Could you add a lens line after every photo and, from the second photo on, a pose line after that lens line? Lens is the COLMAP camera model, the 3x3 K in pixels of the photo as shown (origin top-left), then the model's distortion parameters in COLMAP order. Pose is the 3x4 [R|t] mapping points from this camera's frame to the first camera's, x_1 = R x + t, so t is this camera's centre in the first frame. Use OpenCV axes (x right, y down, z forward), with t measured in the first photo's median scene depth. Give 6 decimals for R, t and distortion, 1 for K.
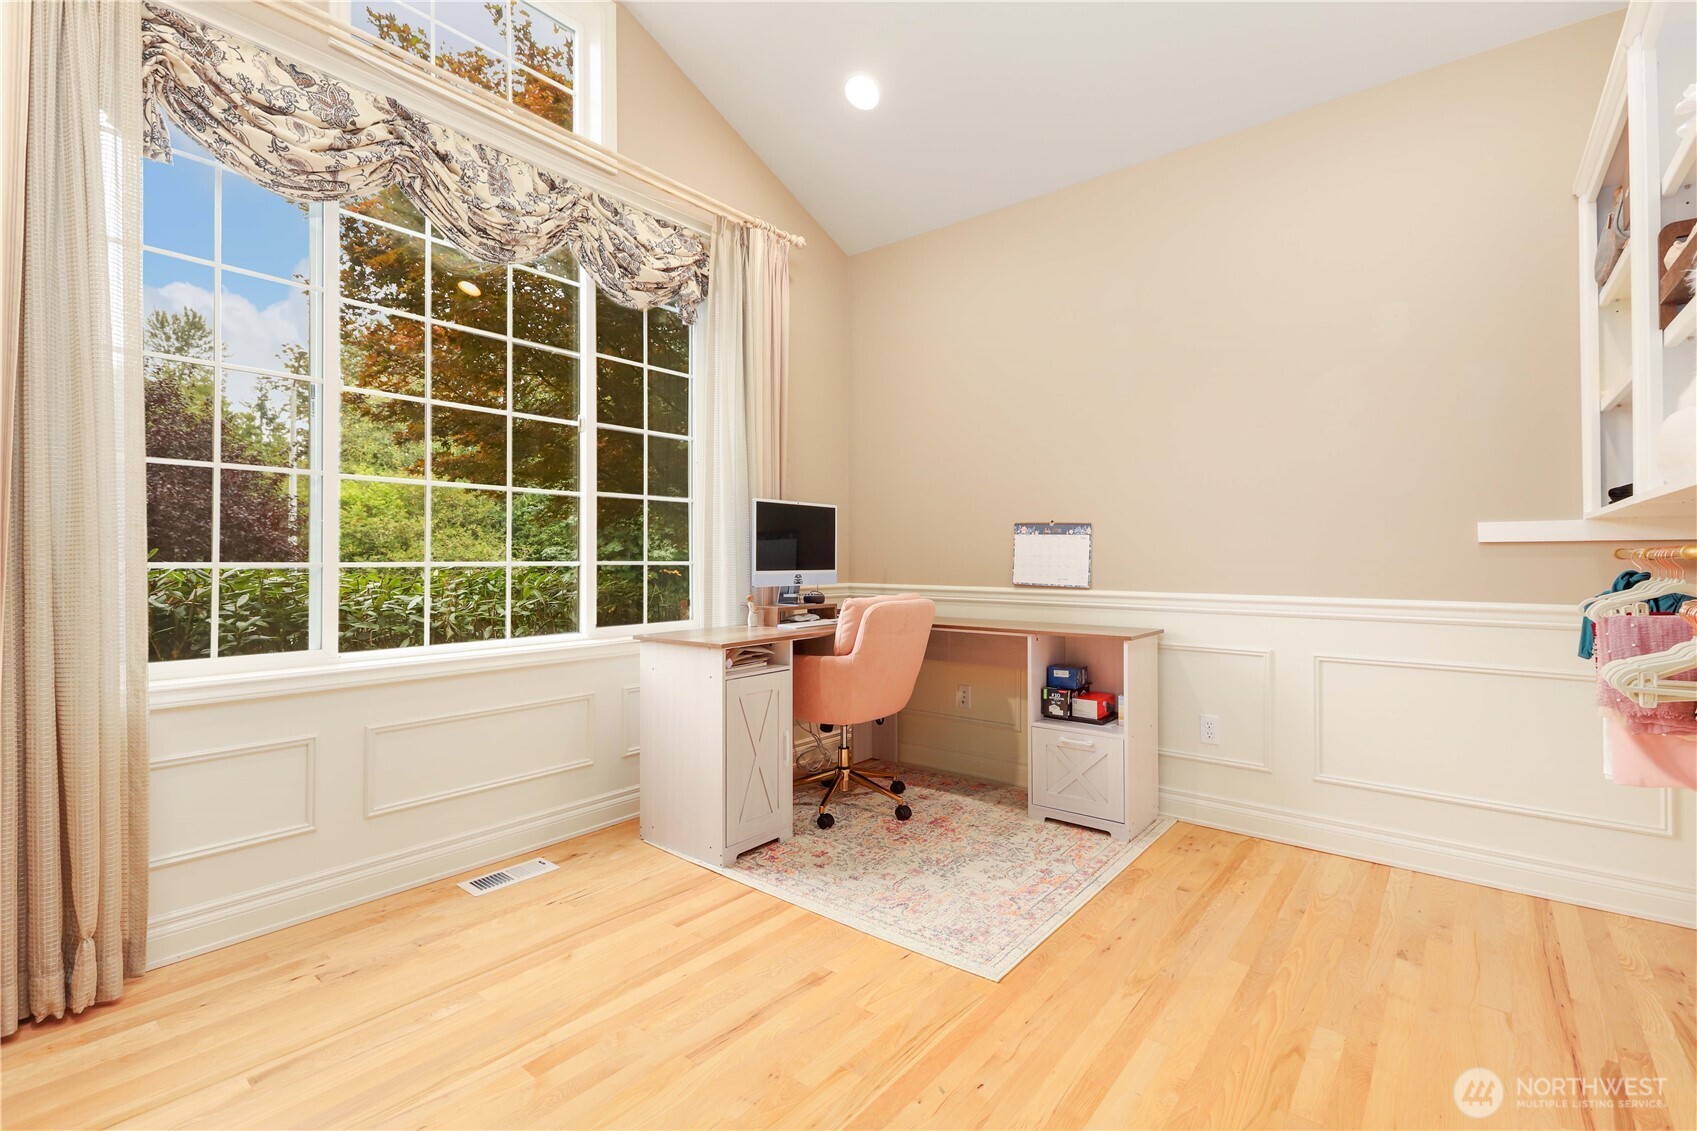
lens RADIAL K [[760.2, 0, 854.2], [0, 760.2, 553.7], [0, 0, 1]] dist [-0.008331, -0.000917]
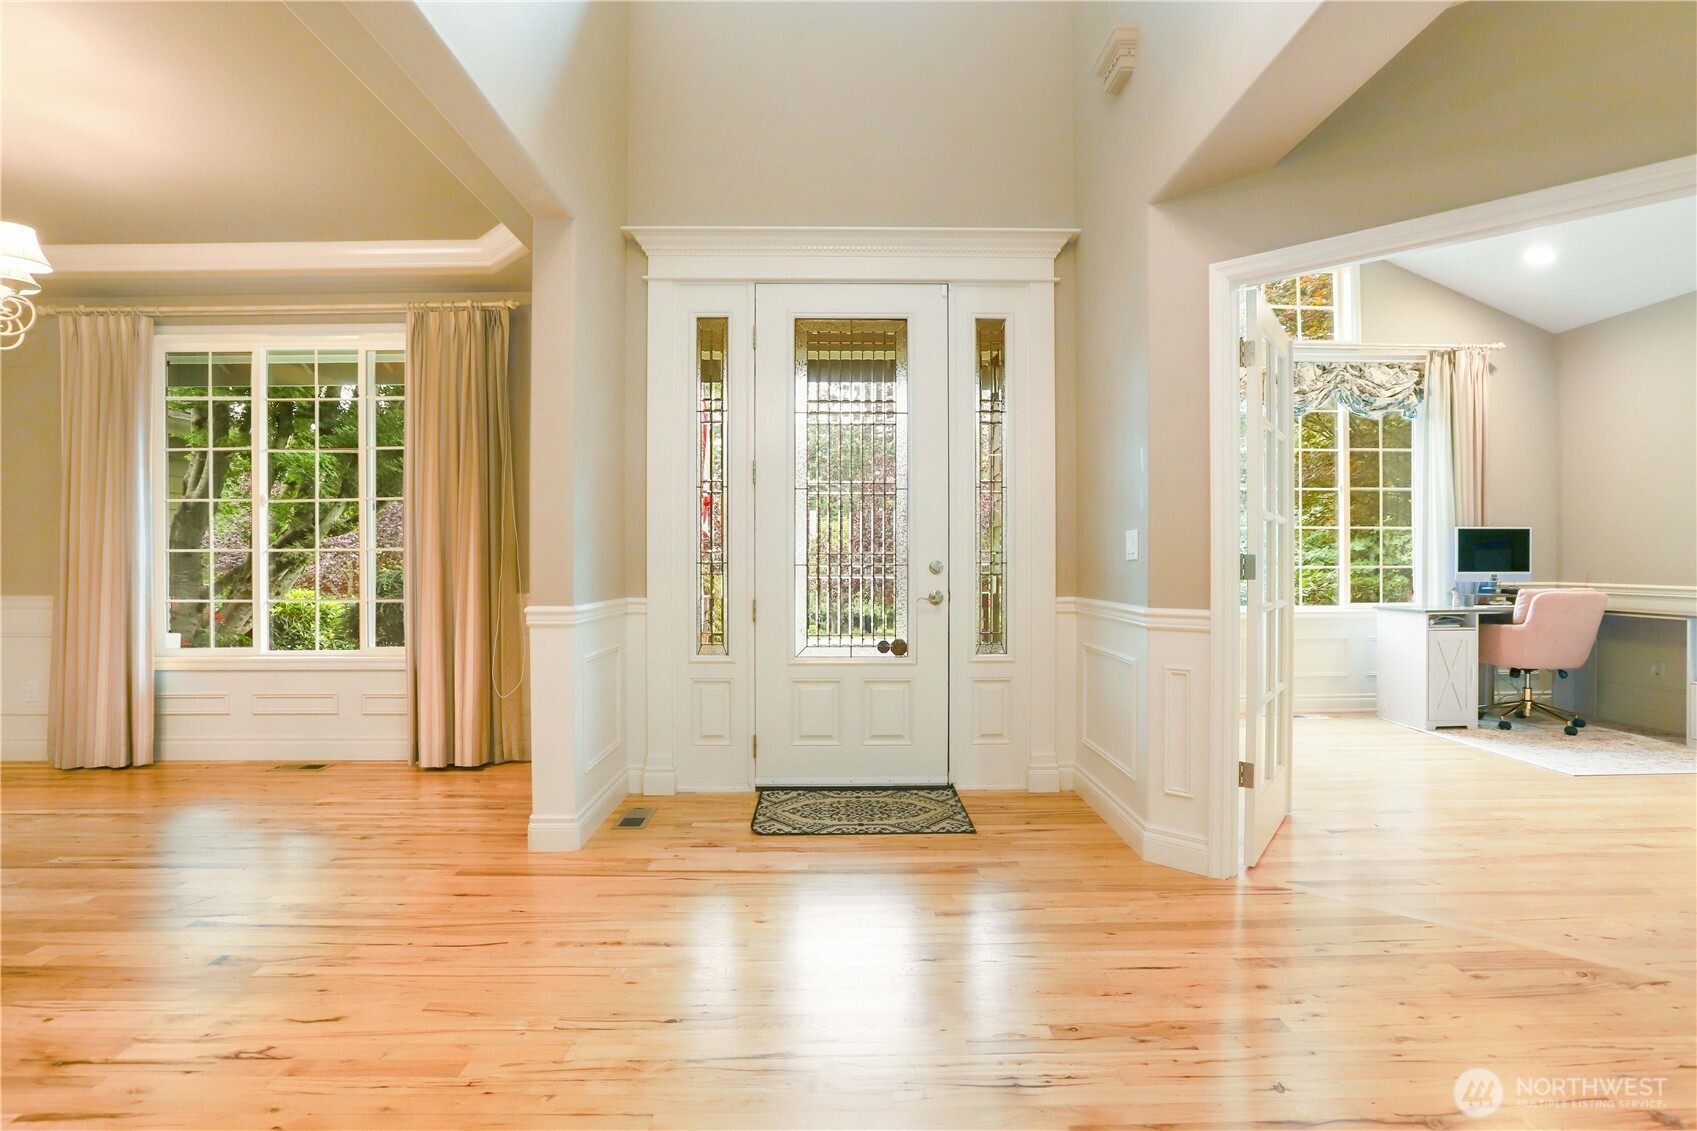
lens RADIAL K [[801.8, 0, 856.4], [0, 801.8, 567.2], [0, 0, 1]] dist [-0.036480, 0.007727]
pose [[0.645948, 0.001614, -0.763379, 0.319723], [0.008831, 0.999915, 0.009586, -0.014387], [0.763330, -0.012934, 0.645879, -1.050820]]
